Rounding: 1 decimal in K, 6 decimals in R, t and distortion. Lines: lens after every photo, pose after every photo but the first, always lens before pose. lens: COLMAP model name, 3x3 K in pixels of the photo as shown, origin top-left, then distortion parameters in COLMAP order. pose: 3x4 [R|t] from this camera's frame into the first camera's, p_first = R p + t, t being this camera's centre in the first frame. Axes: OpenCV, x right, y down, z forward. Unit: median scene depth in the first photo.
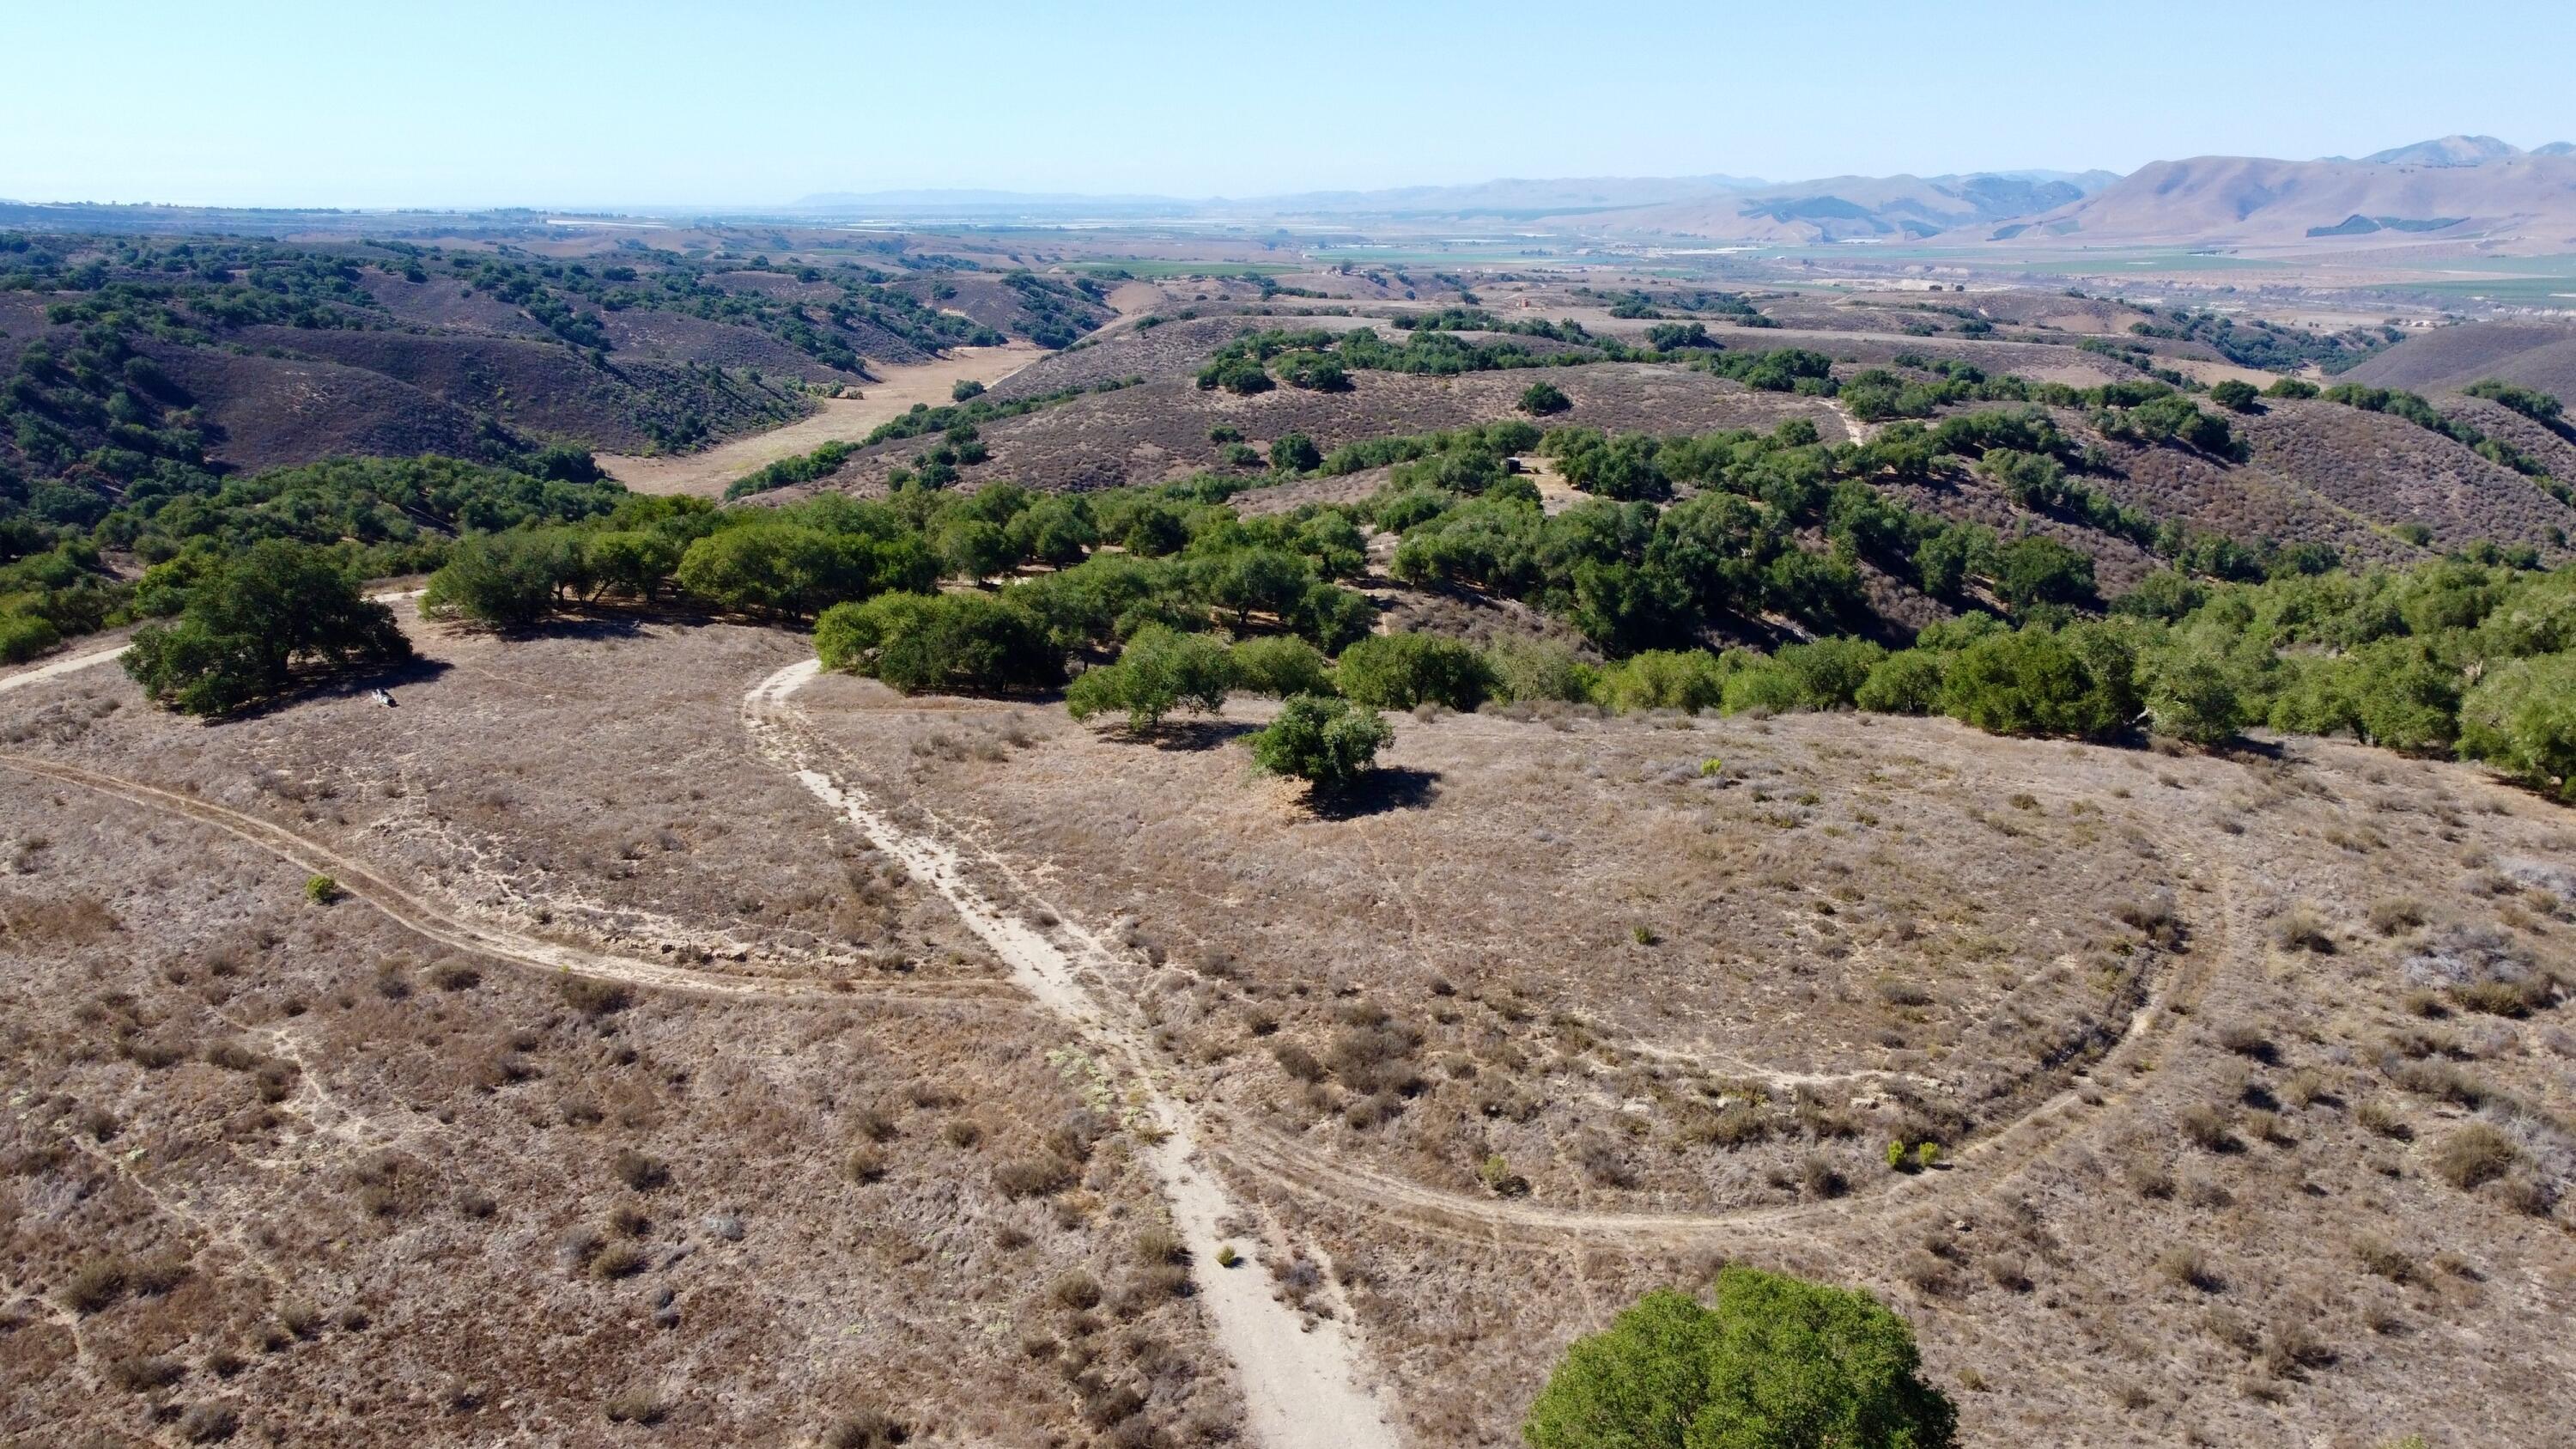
lens RADIAL K [[1946.0, 0, 1284.6], [0, 1946.0, 716.0], [0, 0, 1]] dist [0.009716, -0.020597]
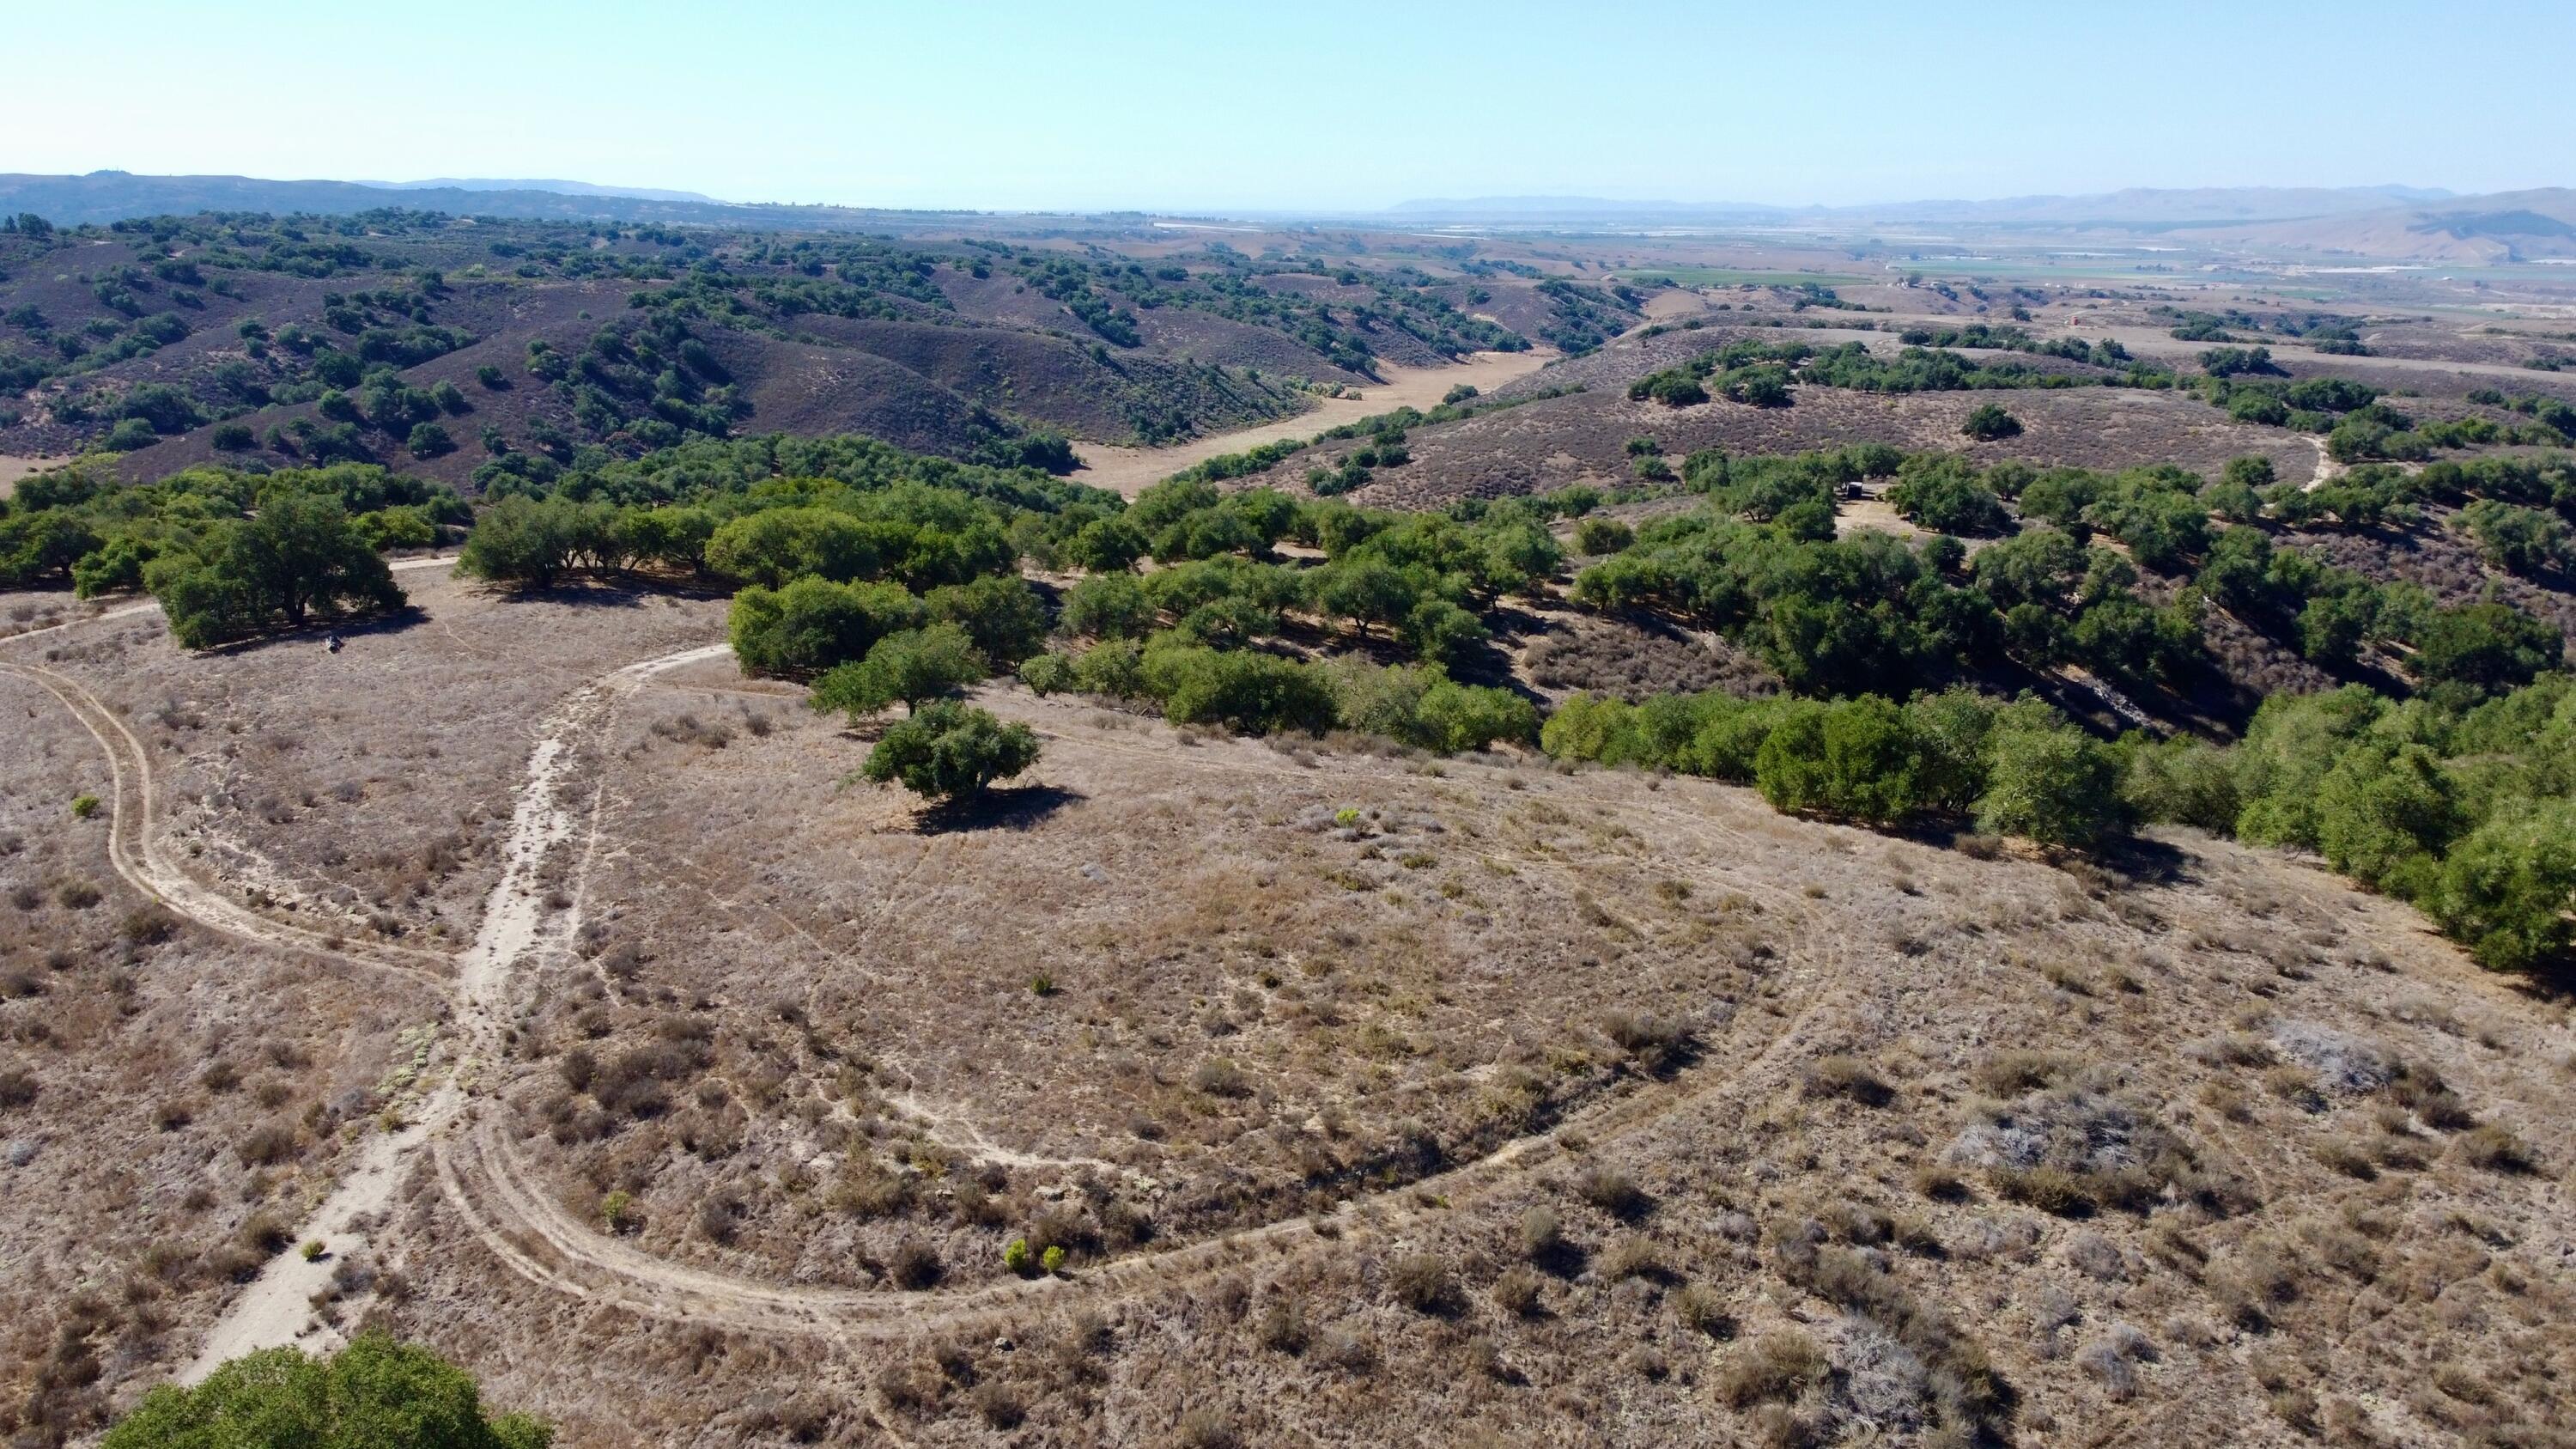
lens RADIAL K [[1946.0, 0, 1287.5], [0, 1946.0, 718.6], [0, 0, 1]] dist [0.009716, -0.020597]
pose [[0.957853, 0.079611, -0.276006, 0.046332], [-0.080216, 0.996736, 0.009115, -0.002675], [0.275831, 0.013410, 0.961113, 0.011992]]
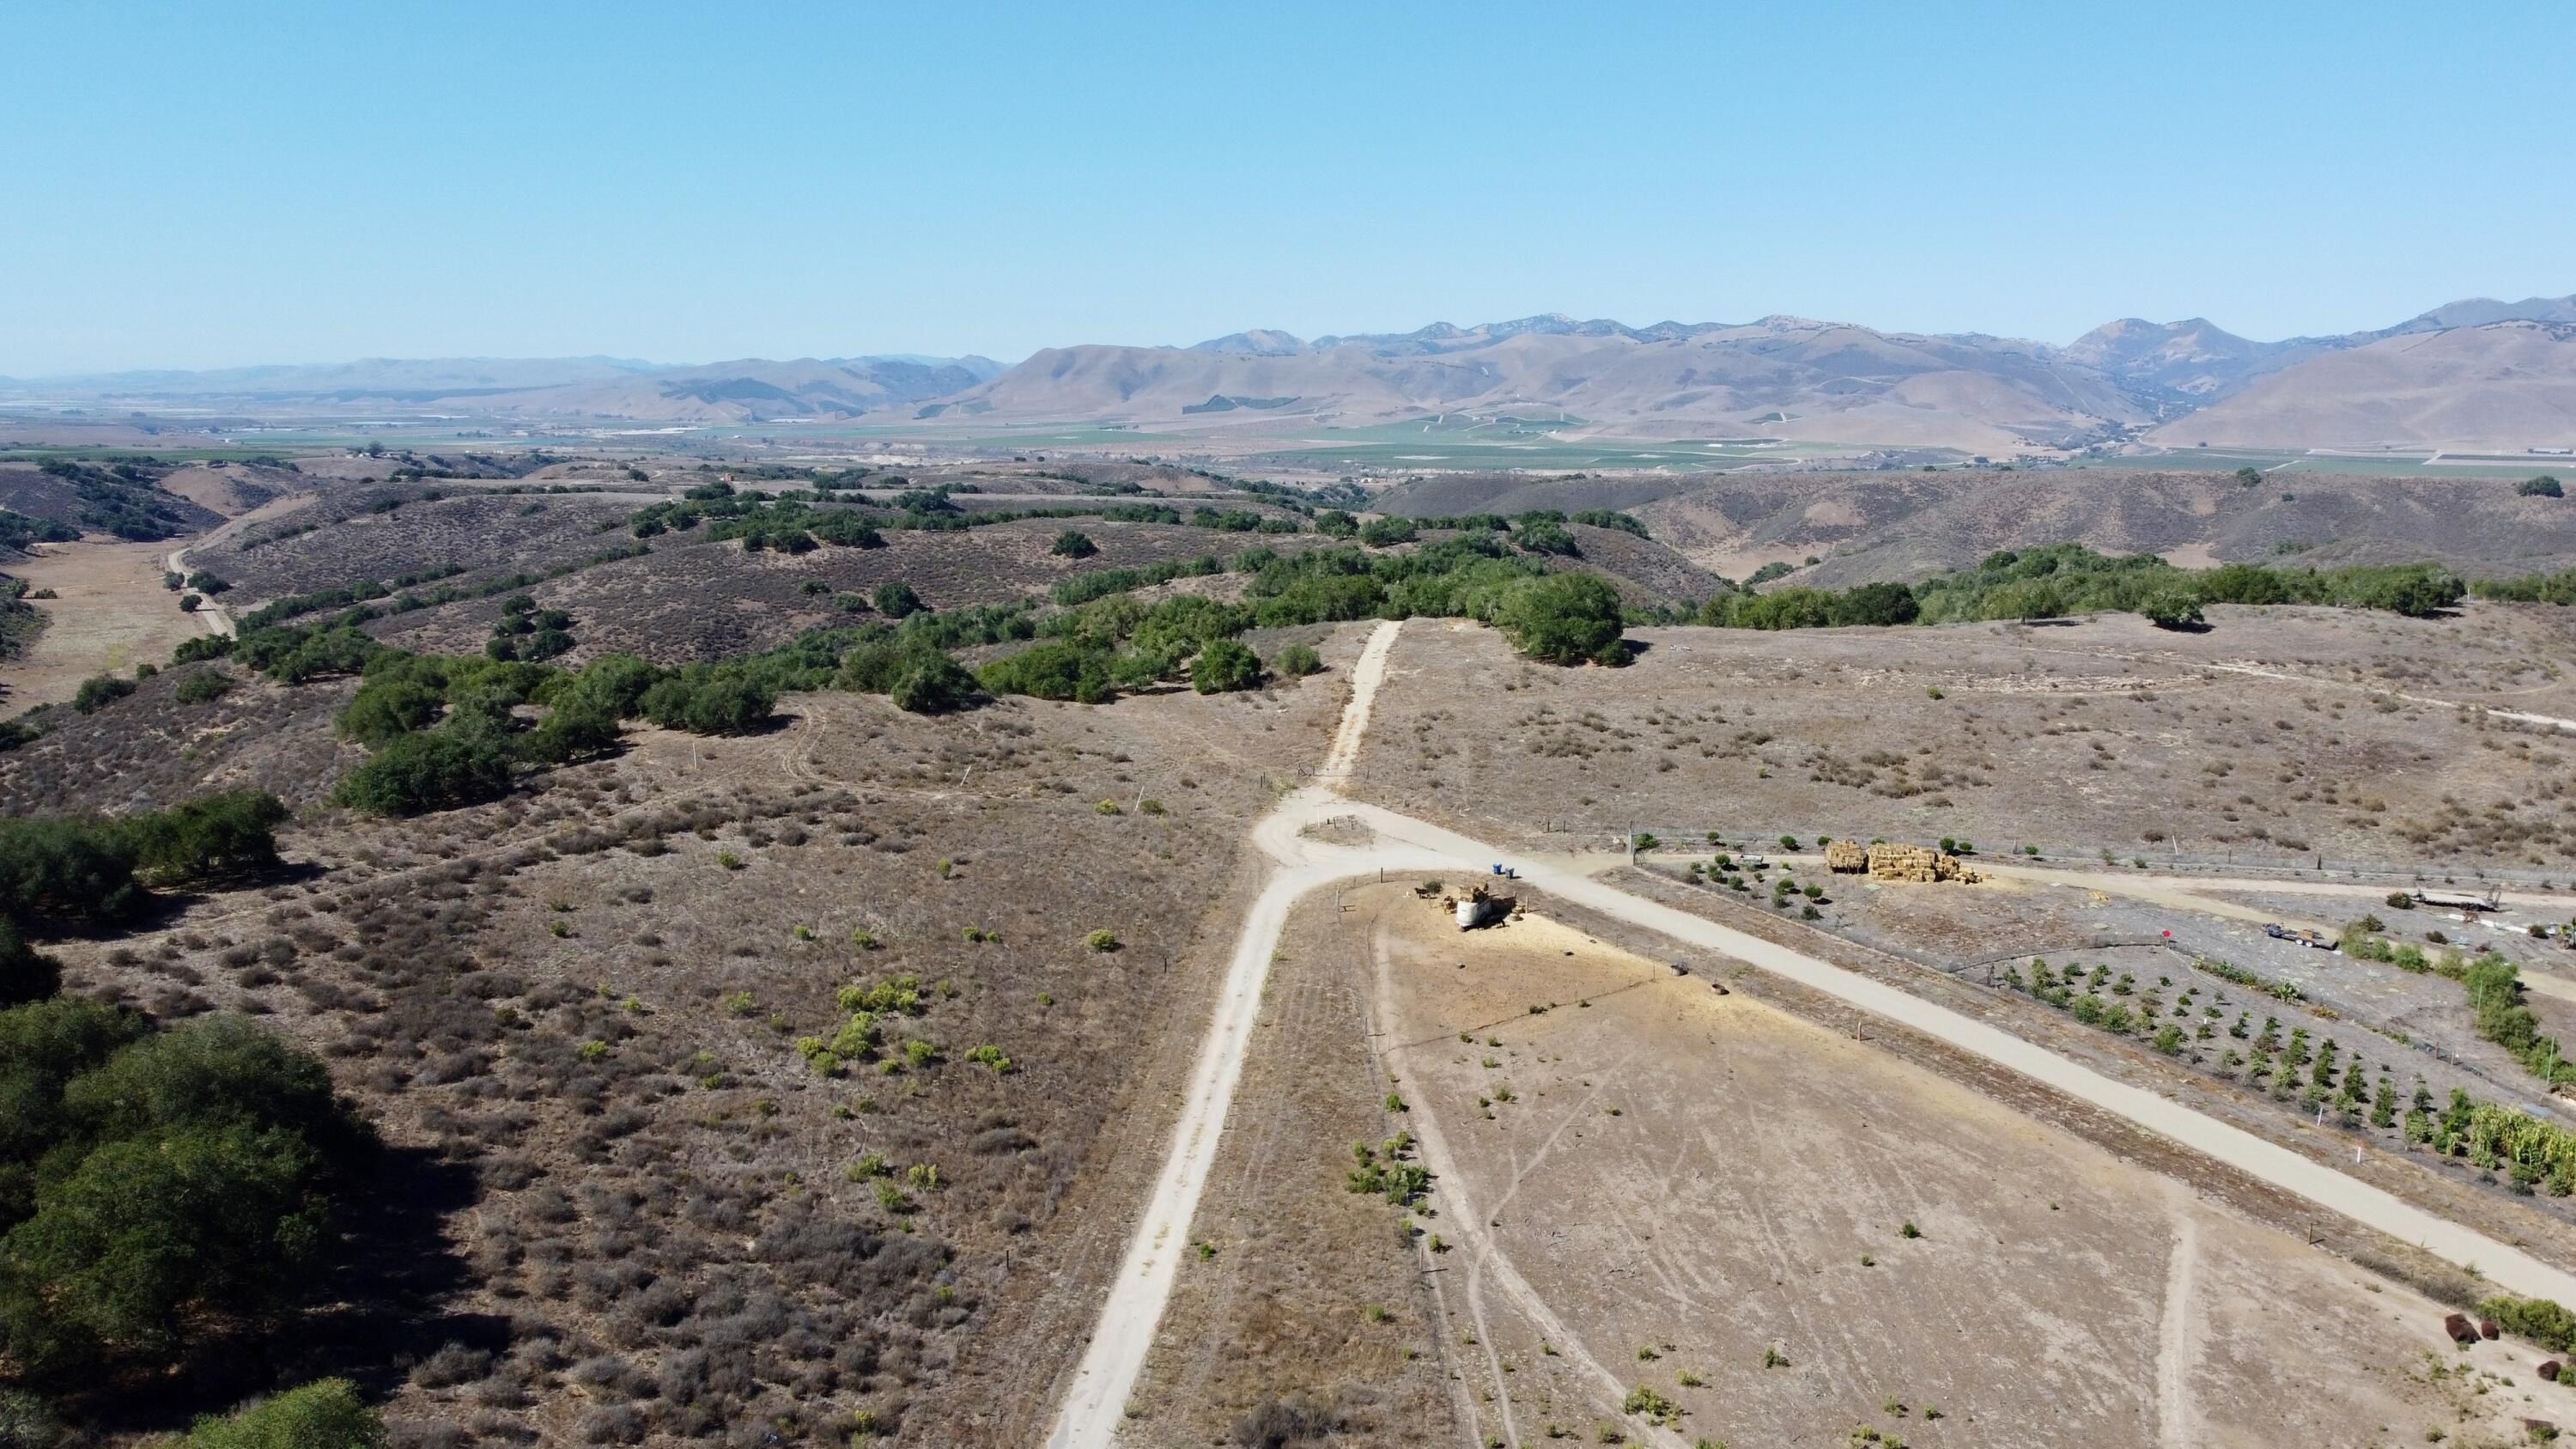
lens RADIAL K [[1946.0, 0, 1282.6], [0, 1946.0, 738.2], [0, 0, 1]] dist [0.009716, -0.020597]
pose [[0.853601, -0.091537, 0.512822, -0.225810], [0.131091, 0.990505, -0.041402, 0.013396], [-0.504163, 0.102567, 0.857496, -0.050949]]
